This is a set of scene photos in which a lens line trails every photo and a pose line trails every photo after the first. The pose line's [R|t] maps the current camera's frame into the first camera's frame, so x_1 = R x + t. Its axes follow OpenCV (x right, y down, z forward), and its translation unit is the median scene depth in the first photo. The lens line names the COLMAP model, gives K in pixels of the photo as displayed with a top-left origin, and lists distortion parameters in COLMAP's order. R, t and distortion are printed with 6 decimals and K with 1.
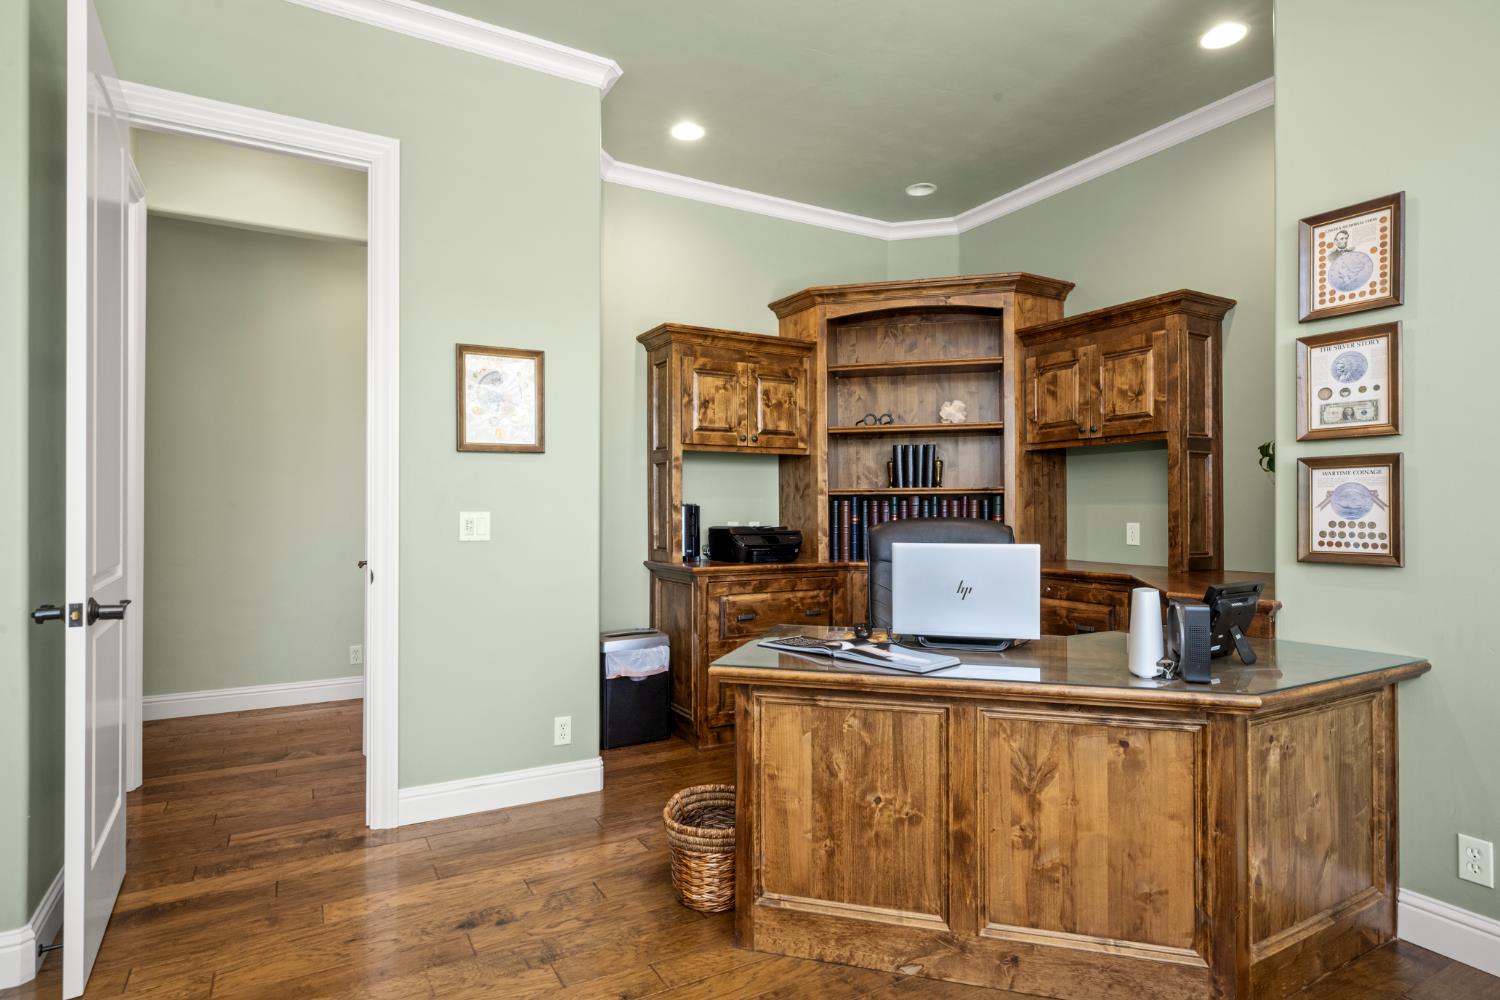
lens RADIAL K [[808.9, 0, 743.6], [0, 808.9, 503.7], [0, 0, 1]] dist [0.003105, 0.000363]
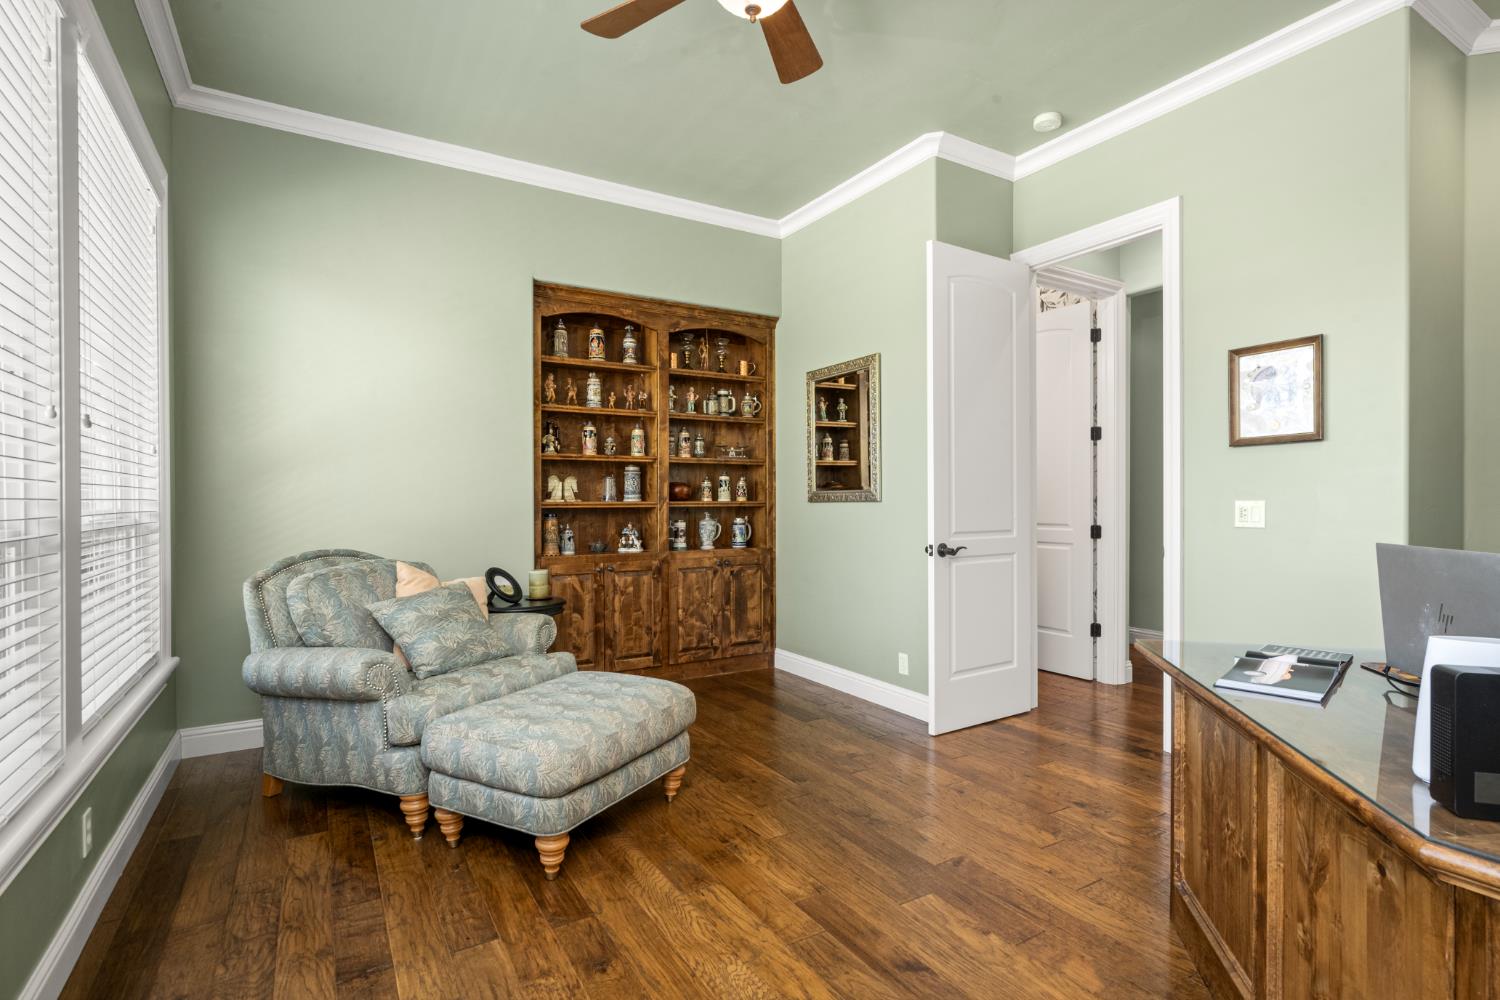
lens RADIAL K [[744.3, 0, 747.8], [0, 744.3, 500.6], [0, 0, 1]] dist [-0.002101, -0.000148]
pose [[0.021115, 0.004447, -0.999767, 0.654169], [0.010051, 0.999939, 0.004660, -0.001607], [0.999727, -0.010147, 0.021069, 0.307406]]
